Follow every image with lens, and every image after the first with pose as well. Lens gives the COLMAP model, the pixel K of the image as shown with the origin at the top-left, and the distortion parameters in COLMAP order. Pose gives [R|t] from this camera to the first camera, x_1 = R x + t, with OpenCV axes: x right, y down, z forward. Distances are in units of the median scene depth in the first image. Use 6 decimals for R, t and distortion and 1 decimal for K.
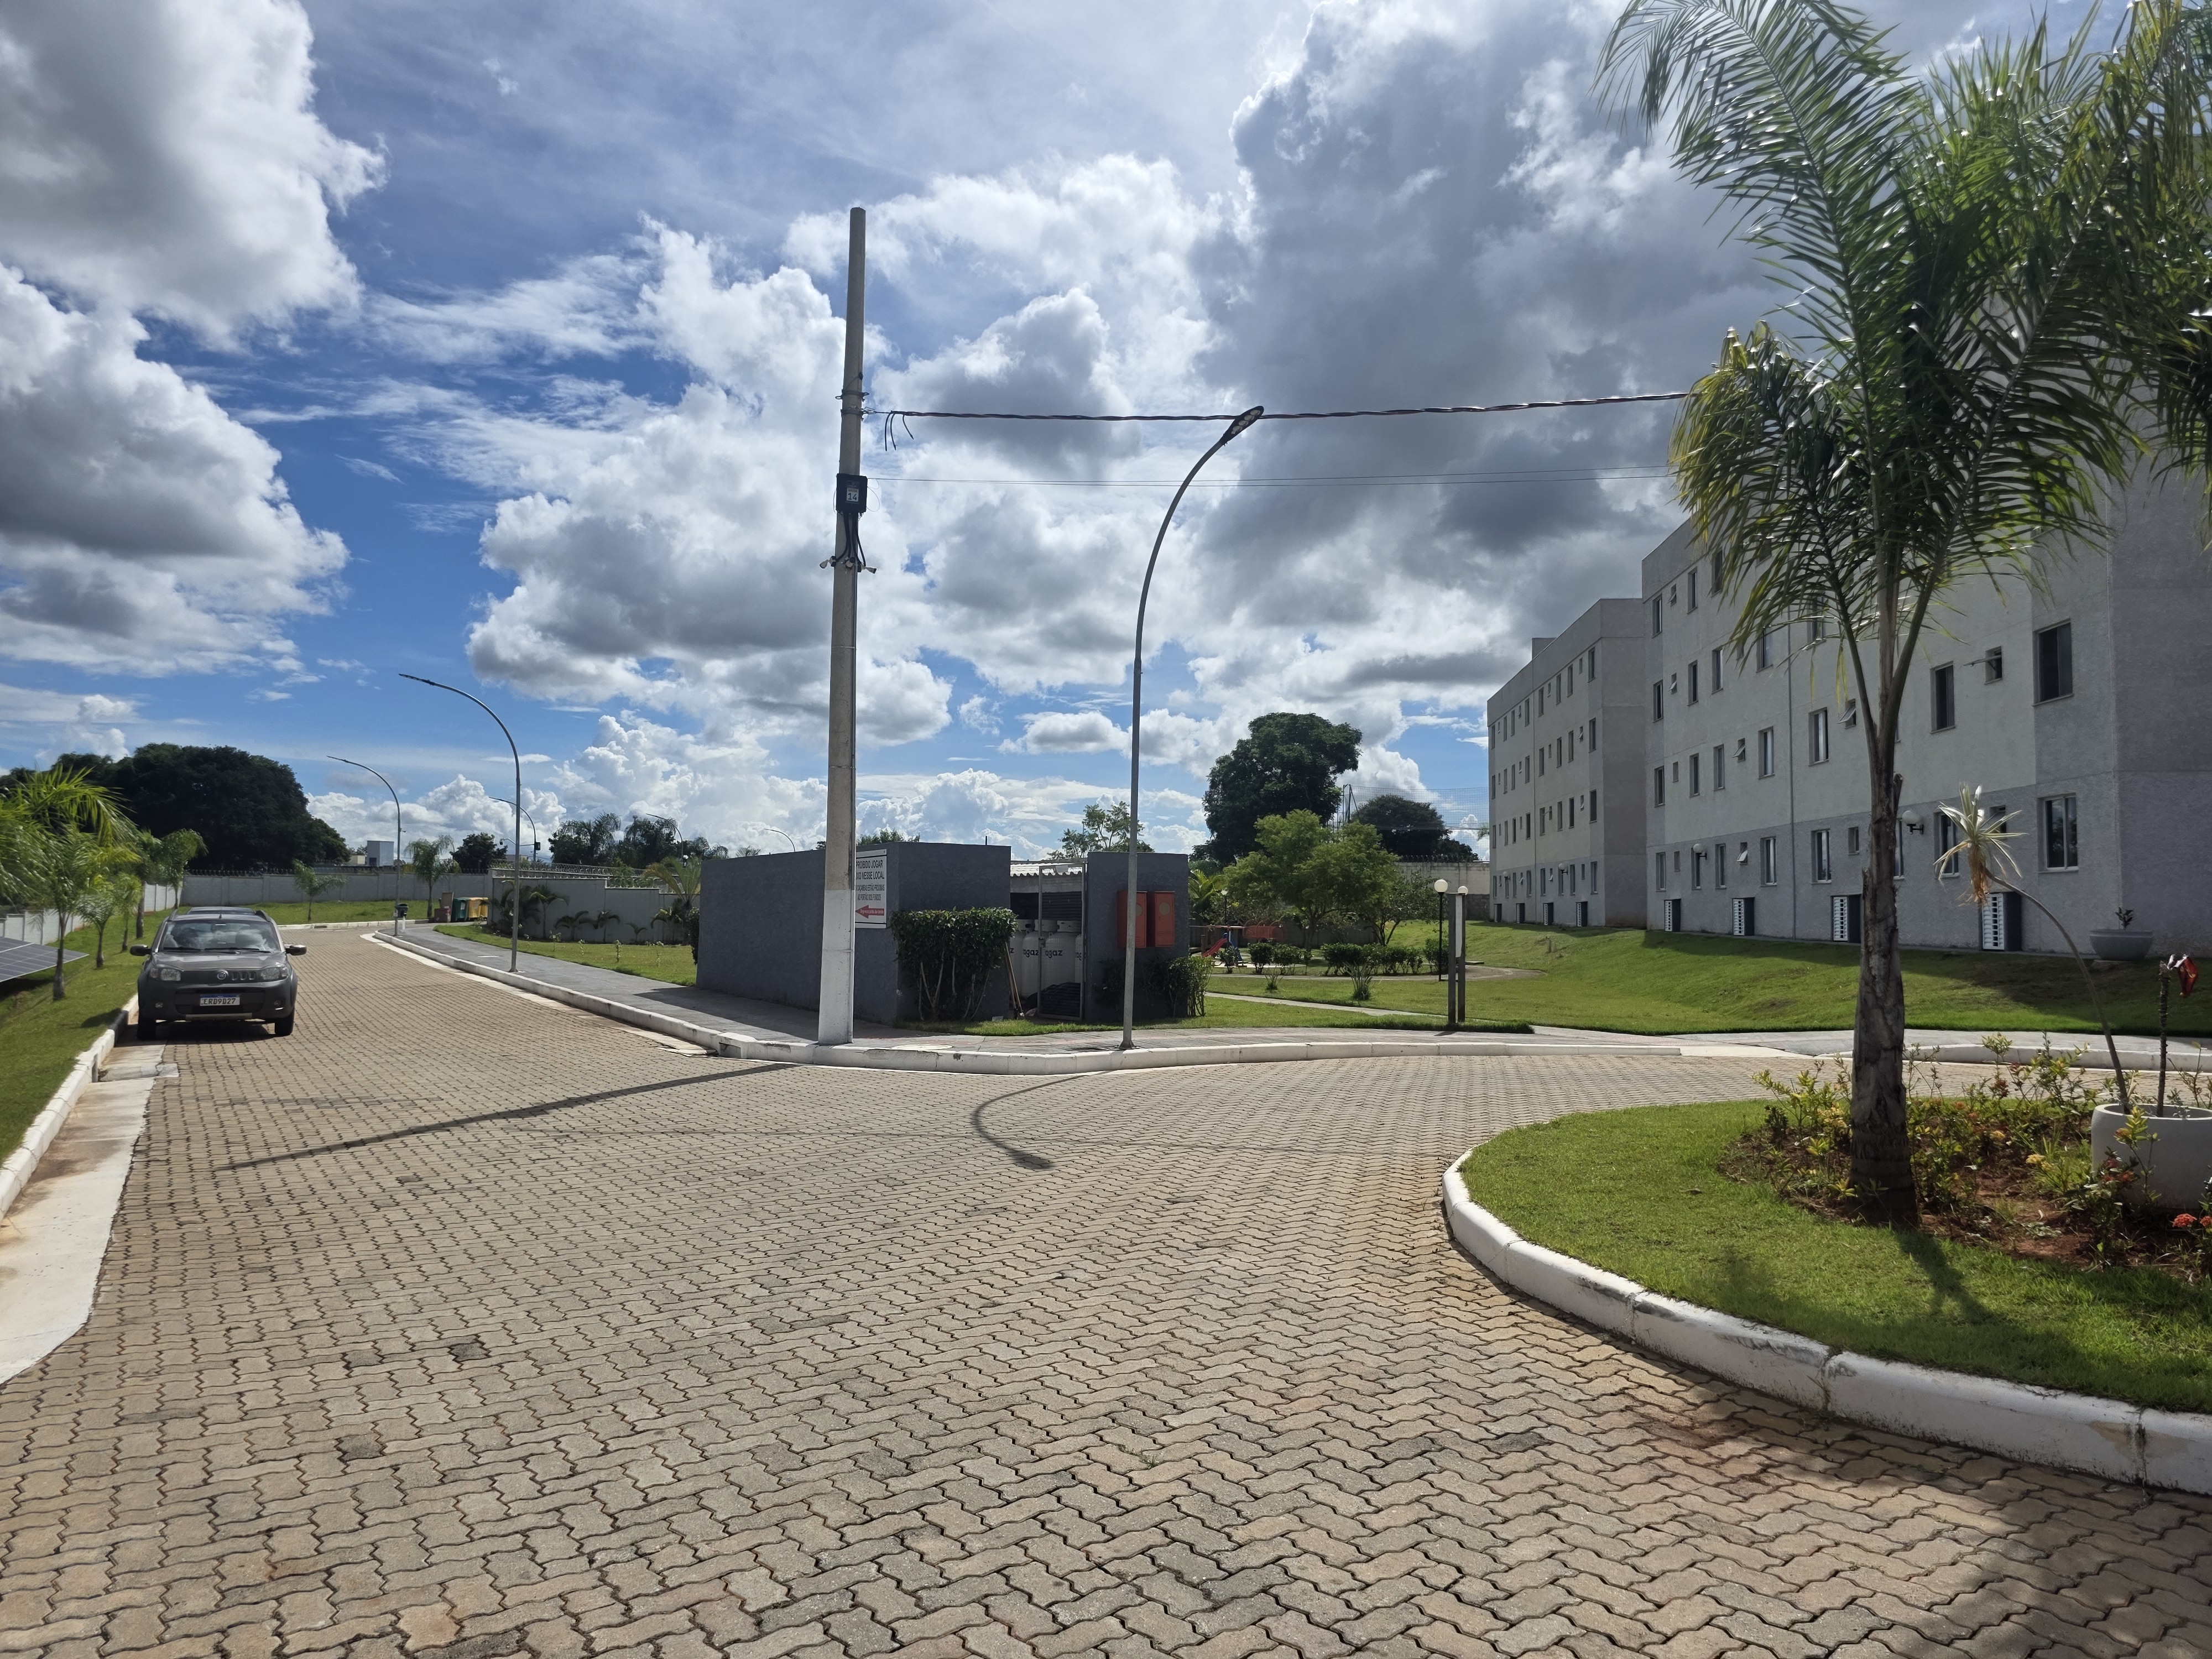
lens RADIAL K [[1498.4, 0, 1113.5], [0, 1498.4, 815.9], [0, 0, 1]] dist [0.058694, -0.055660]
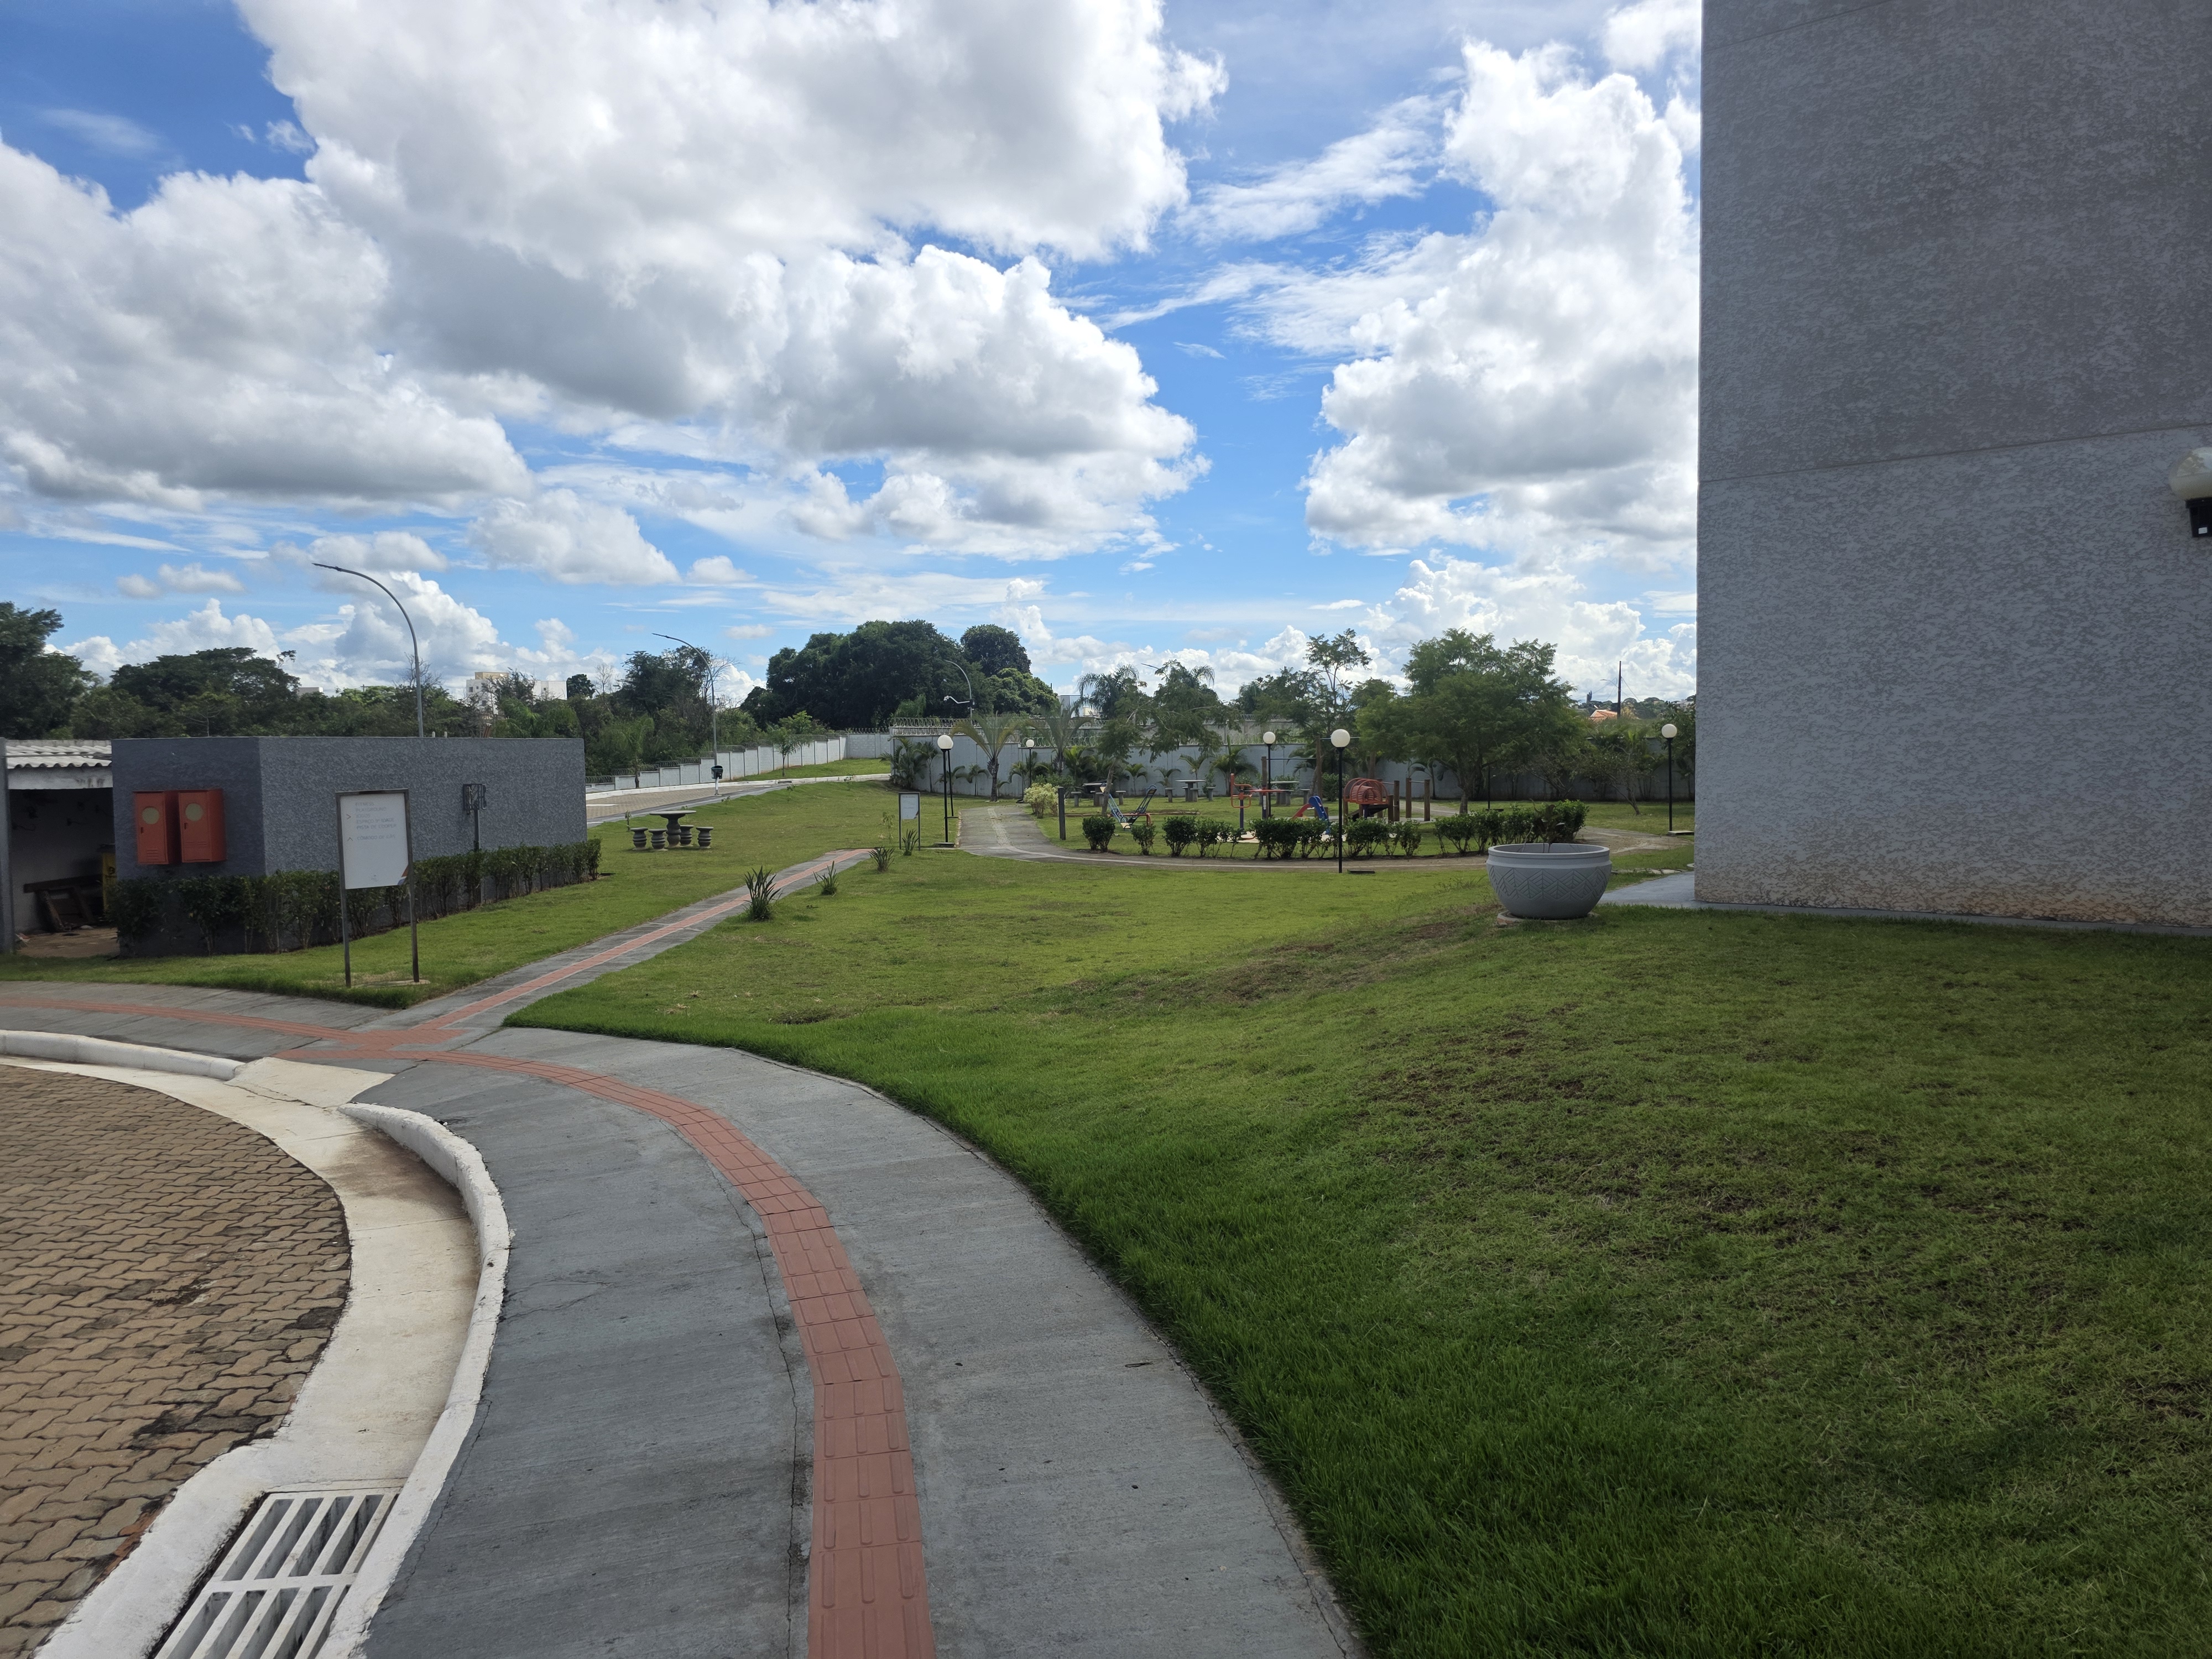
lens RADIAL K [[1498.4, 0, 1092.9], [0, 1498.4, 769.6], [0, 0, 1]] dist [0.058694, -0.055660]
pose [[0.853953, -0.013840, -0.520167, 0.177193], [0.054836, 0.996474, 0.063510, 0.003831], [0.517453, -0.082758, 0.851700, 0.120049]]
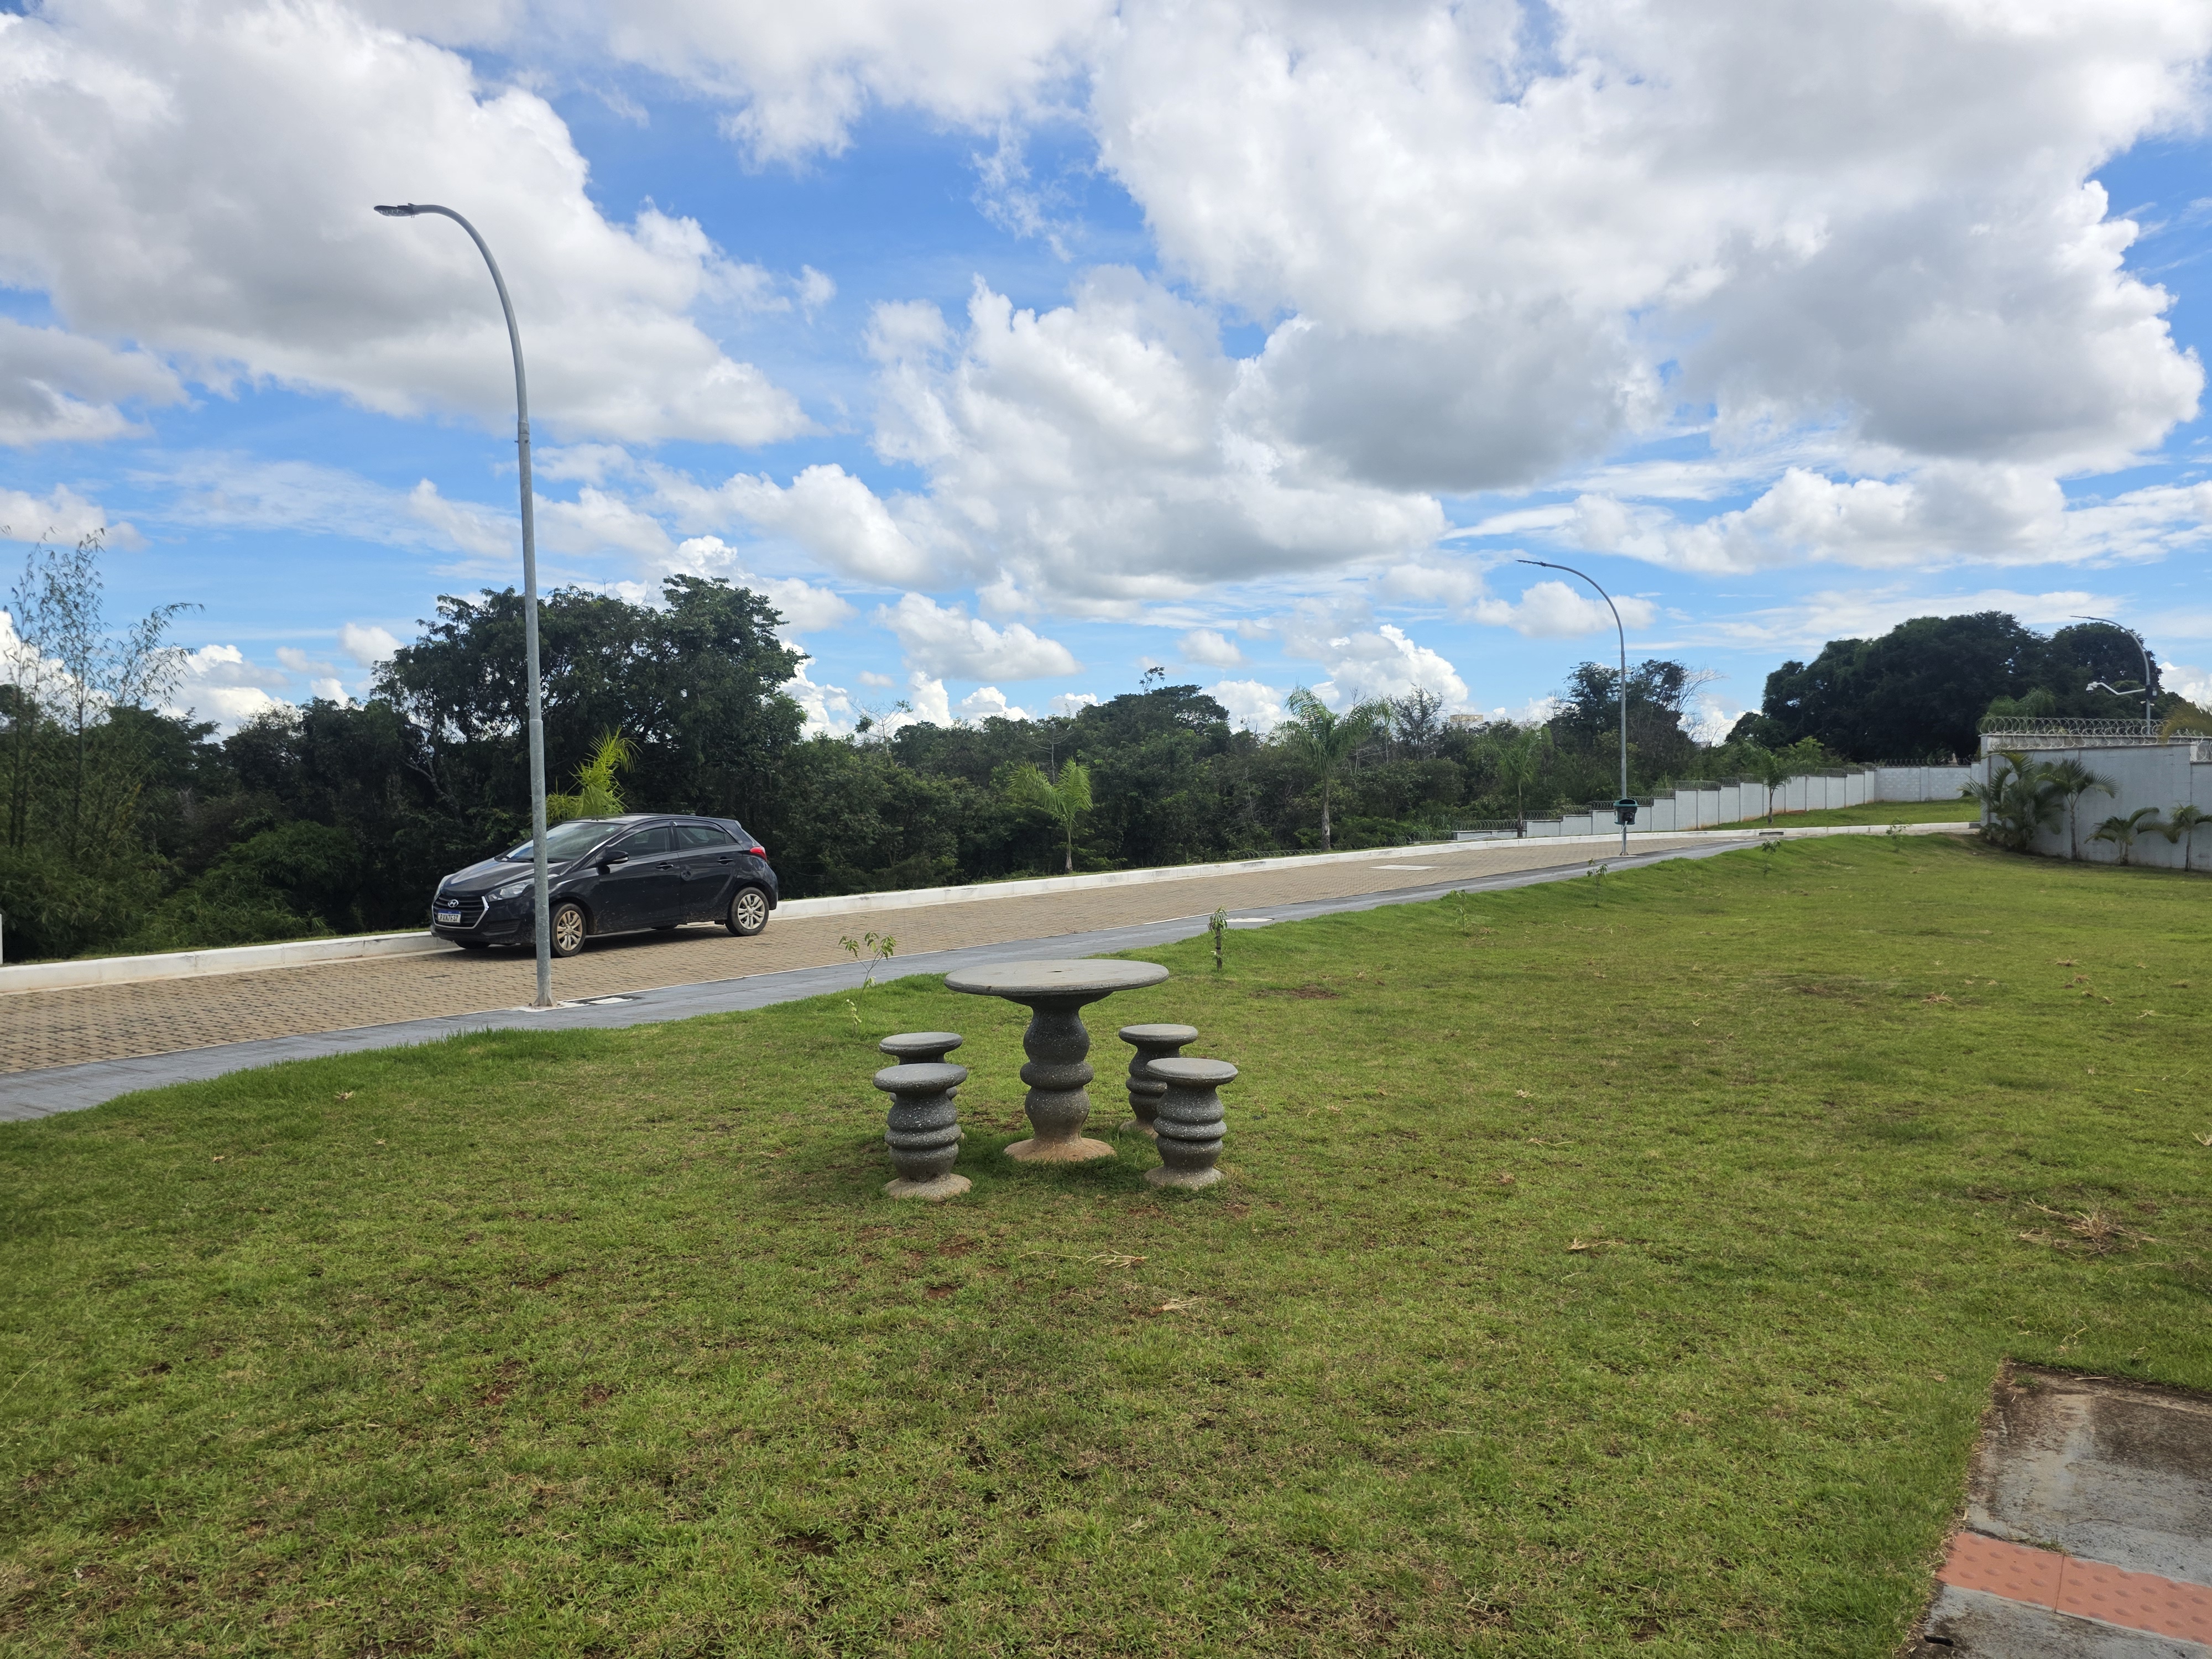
lens RADIAL K [[1498.4, 0, 1158.9], [0, 1498.4, 835.6], [0, 0, 1]] dist [0.058694, -0.055660]
pose [[0.411740, 0.006569, -0.911278, -0.015833], [0.065980, 0.997135, 0.037000, 0.021504], [0.908910, -0.075360, 0.410126, 0.335505]]
